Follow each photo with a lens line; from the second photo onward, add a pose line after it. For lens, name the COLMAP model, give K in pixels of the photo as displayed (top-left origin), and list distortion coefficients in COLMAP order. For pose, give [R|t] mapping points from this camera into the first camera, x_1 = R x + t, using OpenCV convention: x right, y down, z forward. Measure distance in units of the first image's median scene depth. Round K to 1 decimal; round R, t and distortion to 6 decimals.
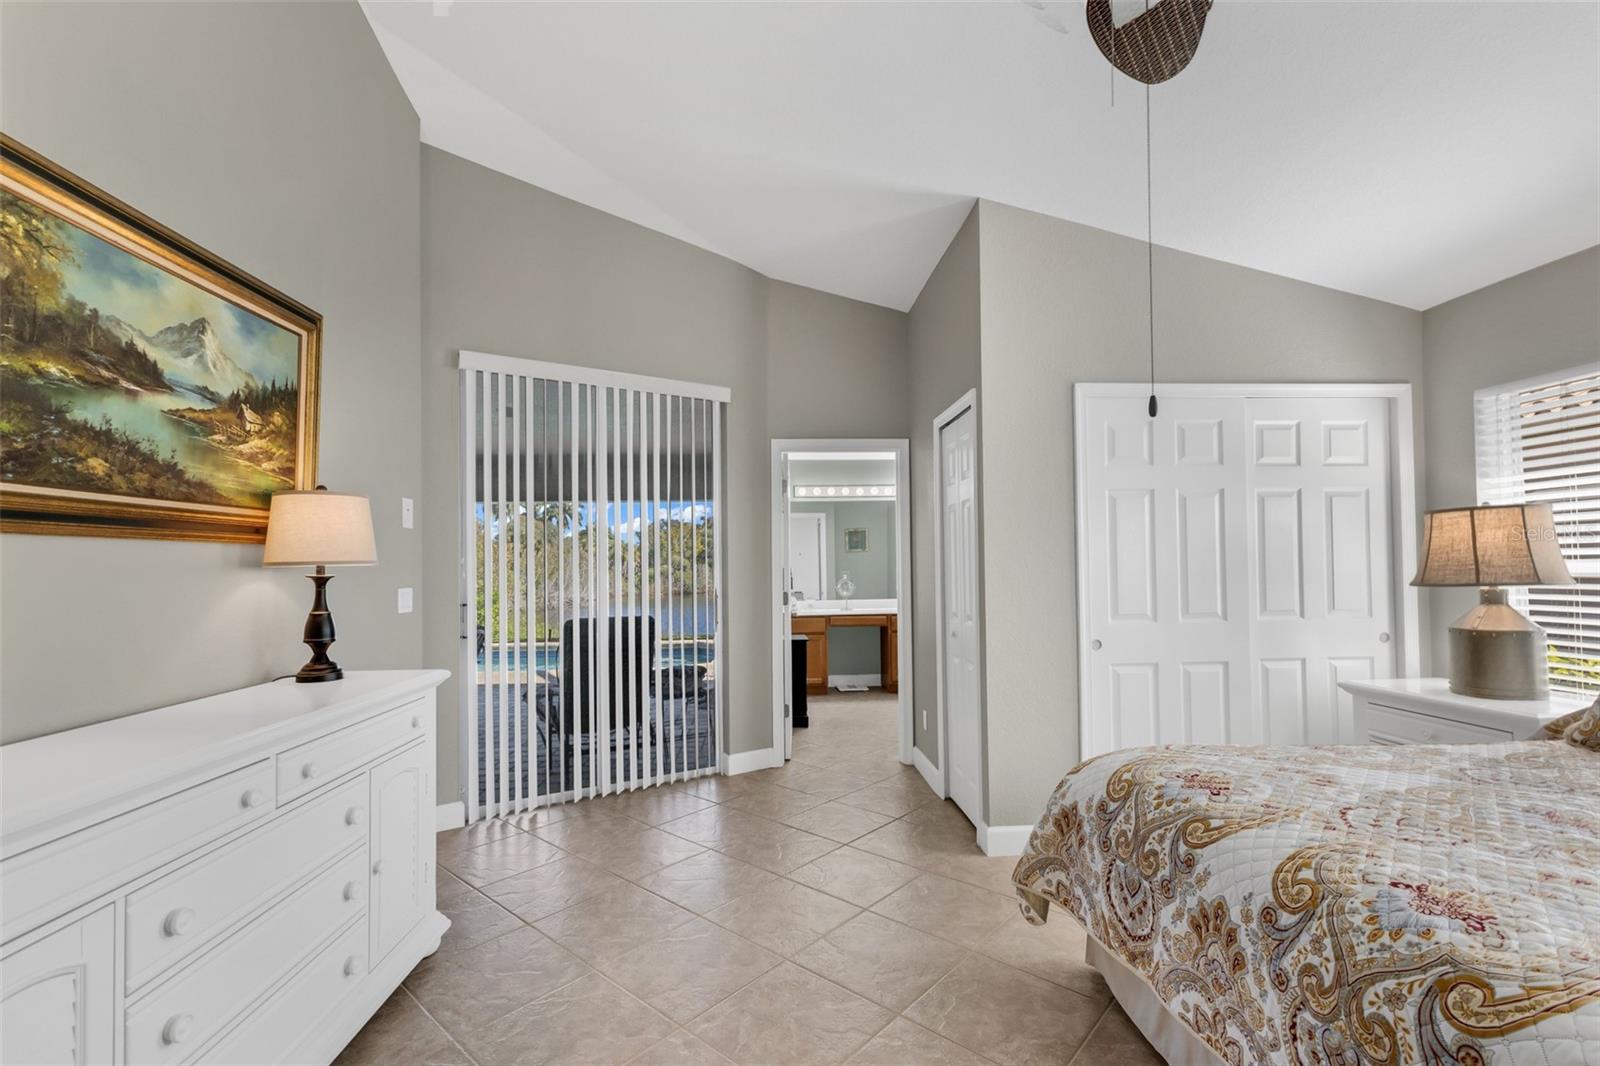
lens RADIAL K [[686.3, 0, 800.7], [0, 686.3, 556.6], [0, 0, 1]] dist [0.002750, -0.003340]
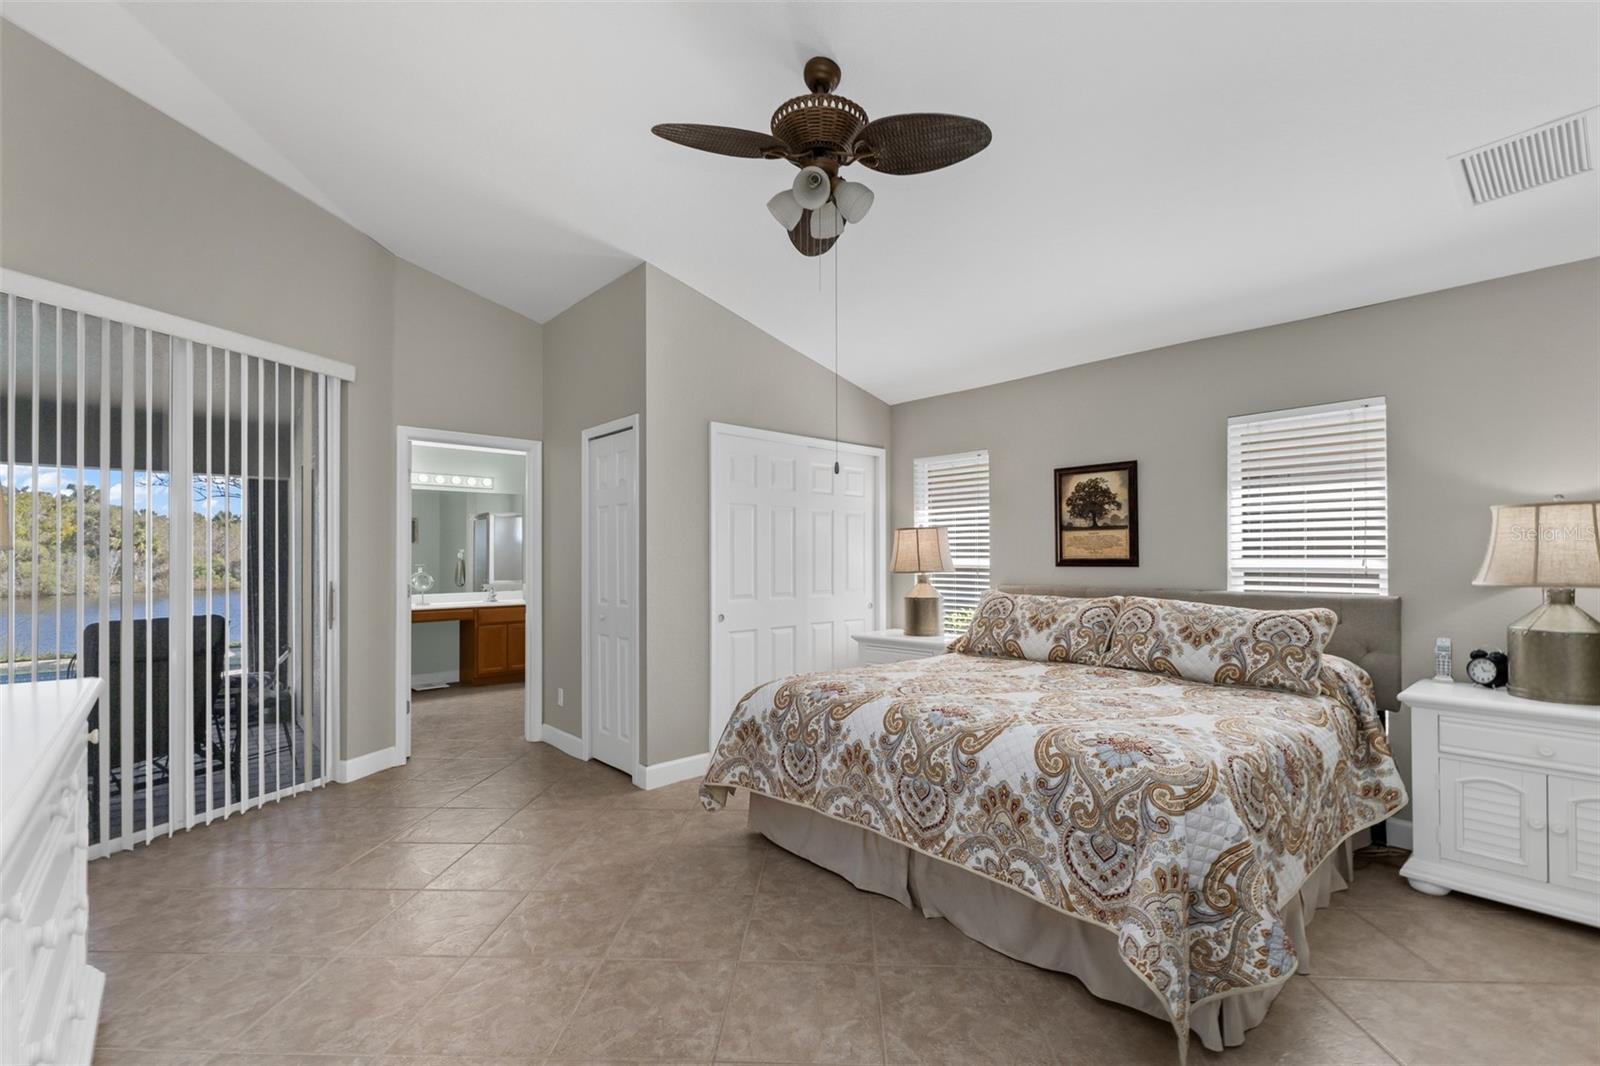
lens RADIAL K [[686.3, 0, 800.7], [0, 686.3, 556.6], [0, 0, 1]] dist [0.002750, -0.003340]
pose [[0.775883, 0.010812, 0.630784, -0.470715], [-0.016508, 0.999859, 0.003166, 0.001653], [-0.630660, -0.012869, 0.775952, -0.225857]]
